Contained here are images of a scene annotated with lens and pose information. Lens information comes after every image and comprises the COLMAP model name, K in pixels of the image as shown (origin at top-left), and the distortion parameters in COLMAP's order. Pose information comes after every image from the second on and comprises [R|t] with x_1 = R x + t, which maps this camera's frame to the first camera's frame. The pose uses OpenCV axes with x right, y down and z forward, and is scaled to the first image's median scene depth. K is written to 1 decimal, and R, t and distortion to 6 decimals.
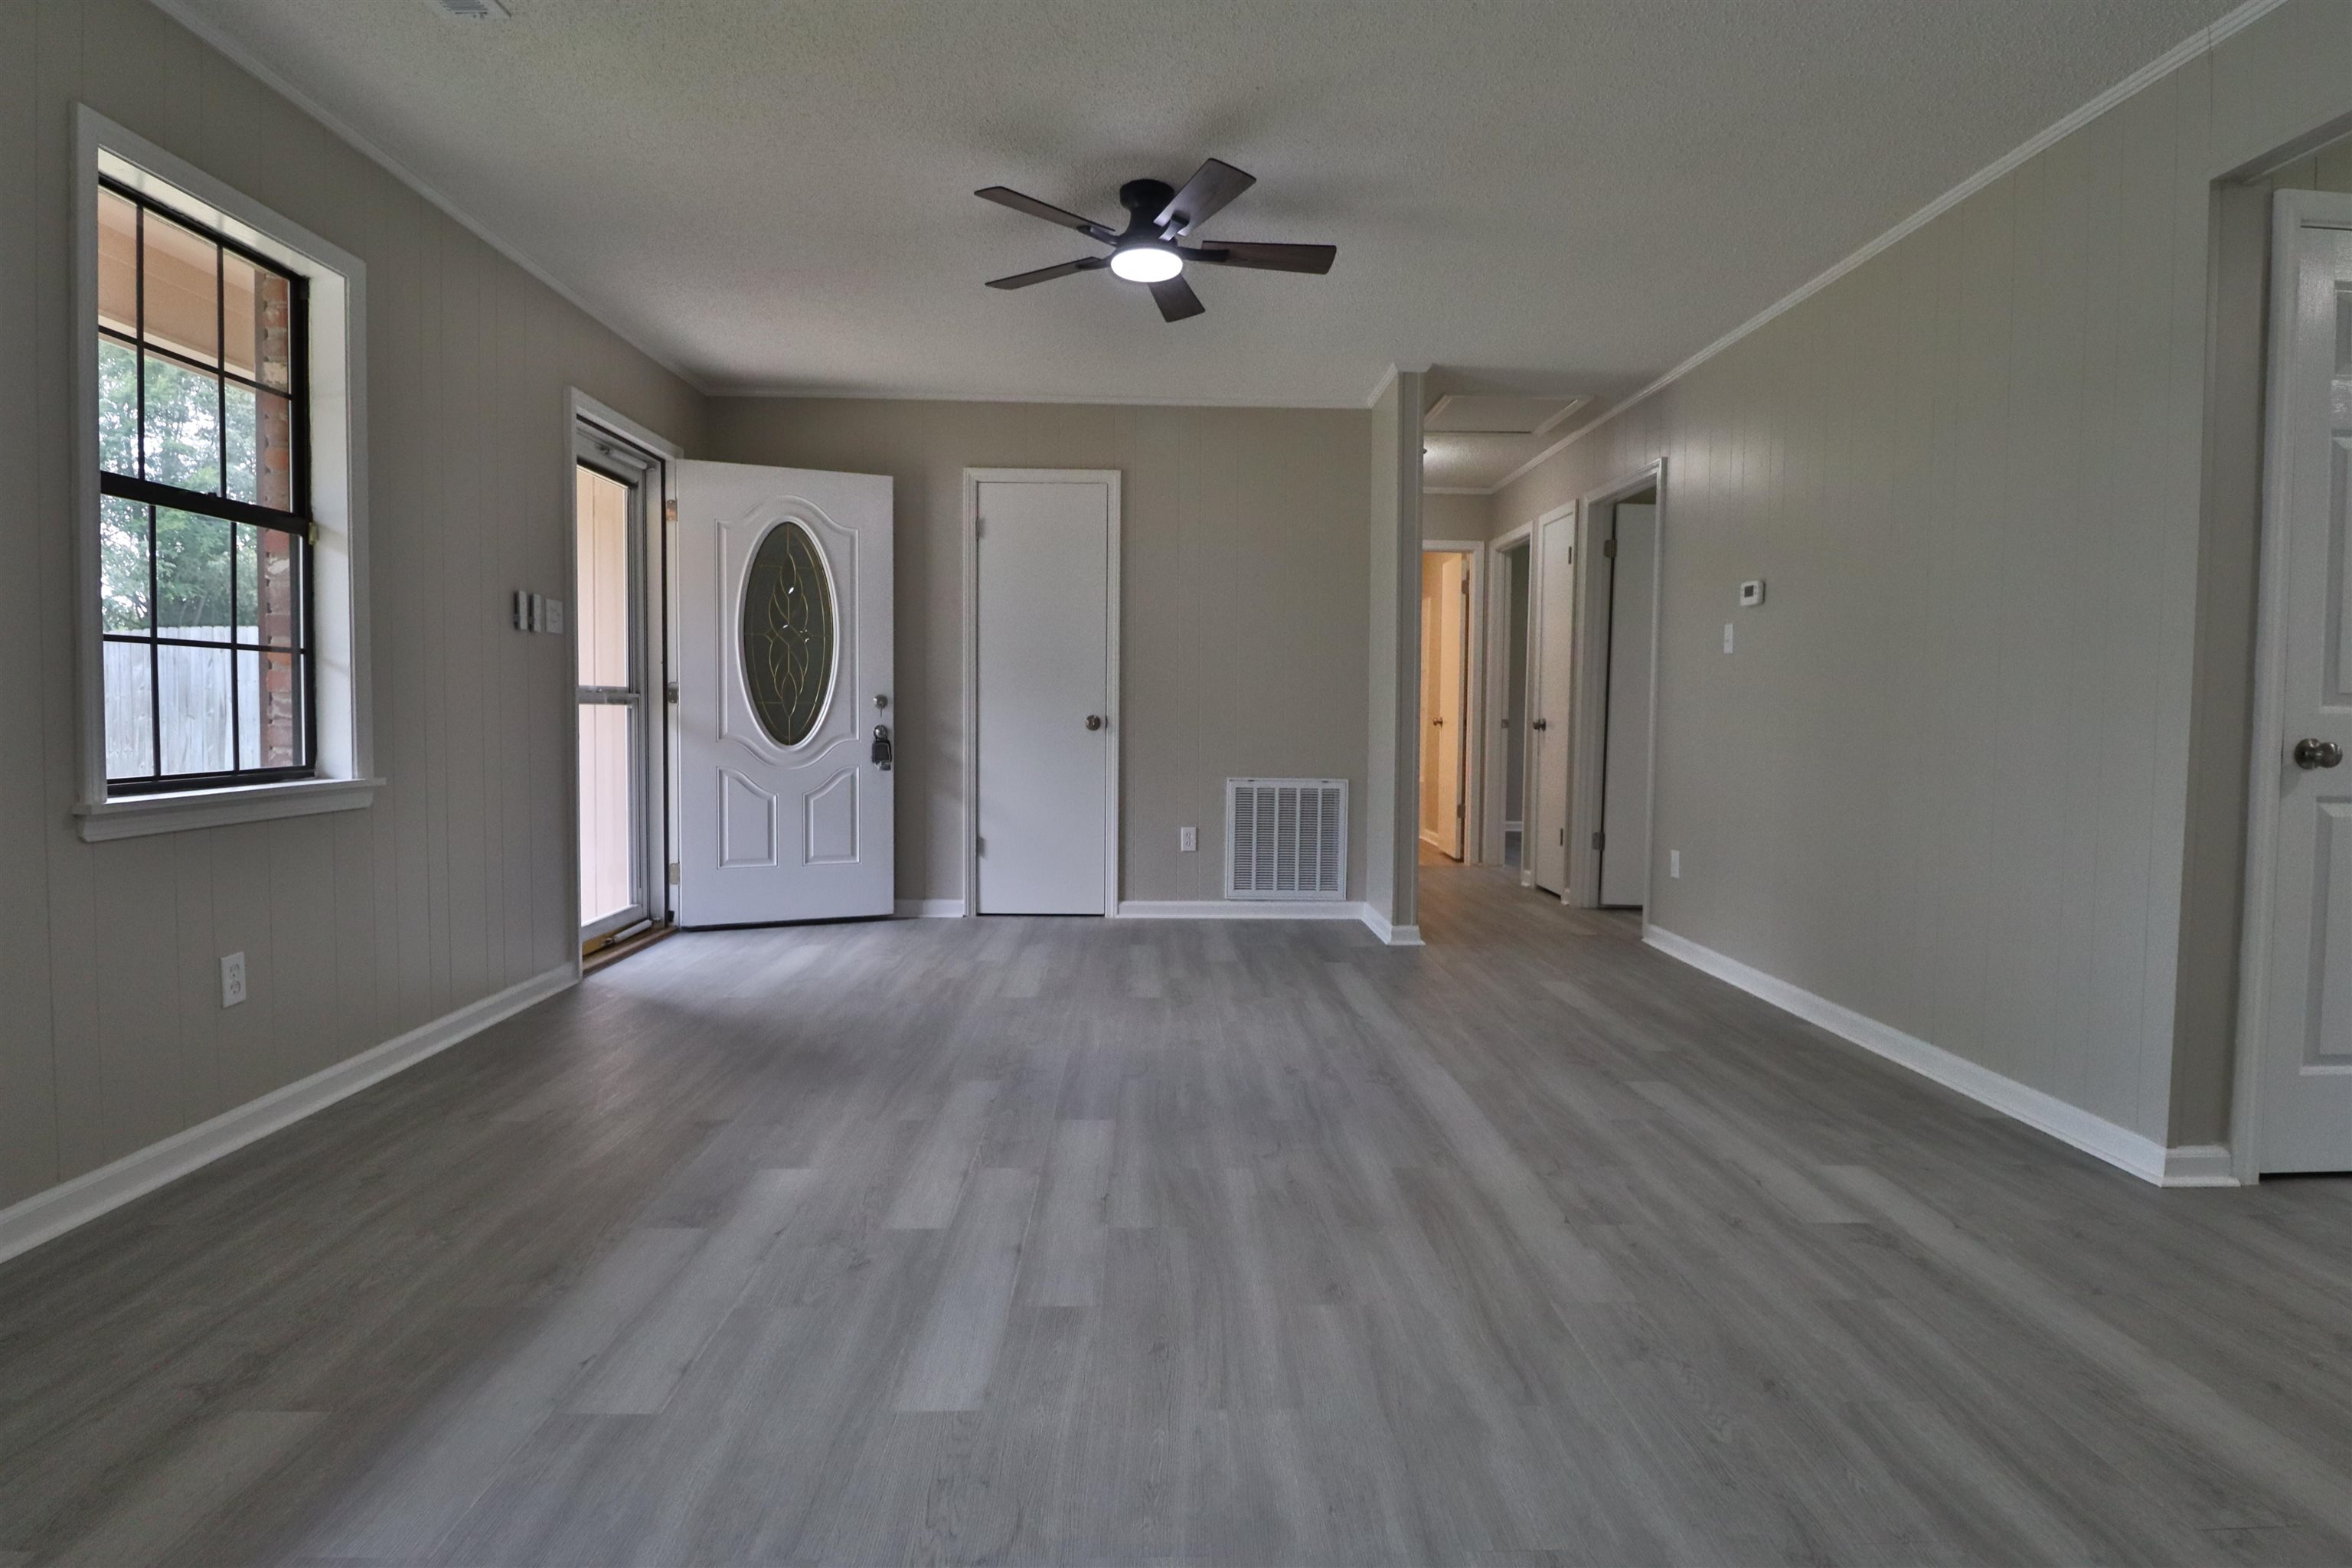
lens RADIAL K [[1213.7, 0, 1191.0], [0, 1213.7, 757.0], [0, 0, 1]] dist [-0.000826, -0.015037]
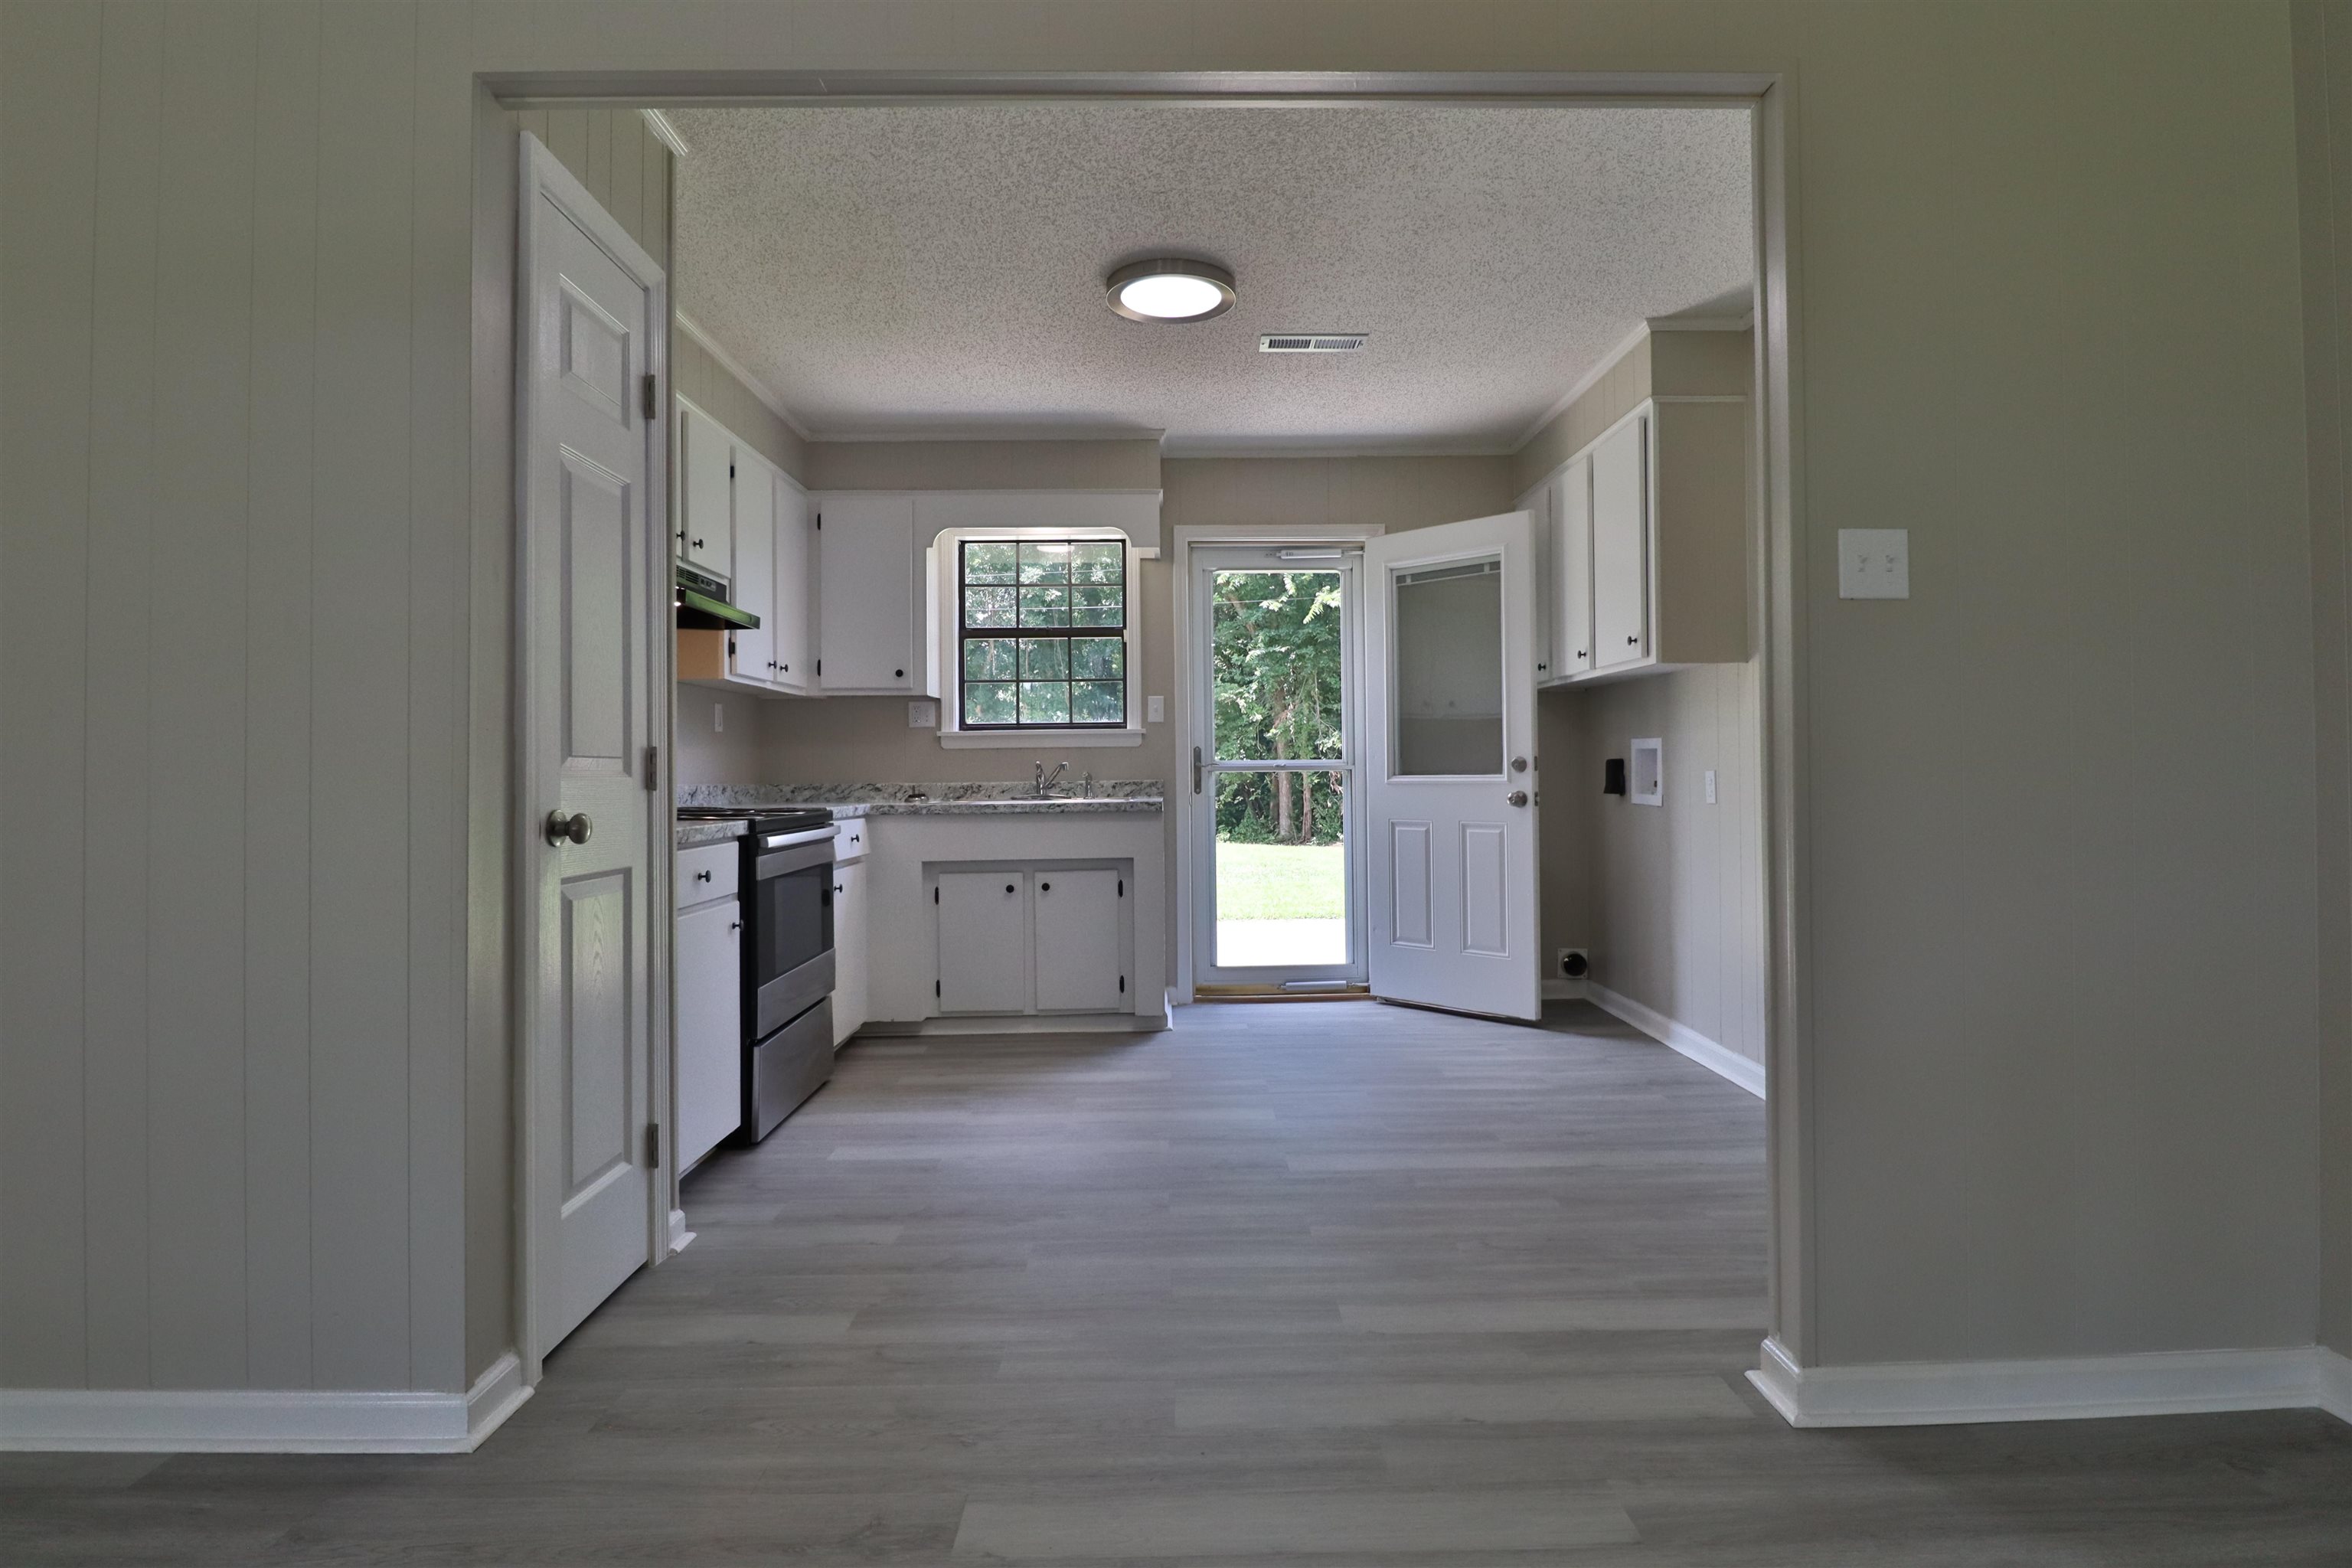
lens RADIAL K [[1214.9, 0, 1188.0], [0, 1214.9, 749.2], [0, 0, 1]] dist [0.000313, -0.013846]
pose [[0.018597, 0.006232, 0.999808, 0.051970], [0.049558, 0.998746, -0.007147, -0.015207], [-0.998598, 0.049682, 0.018265, 0.279268]]
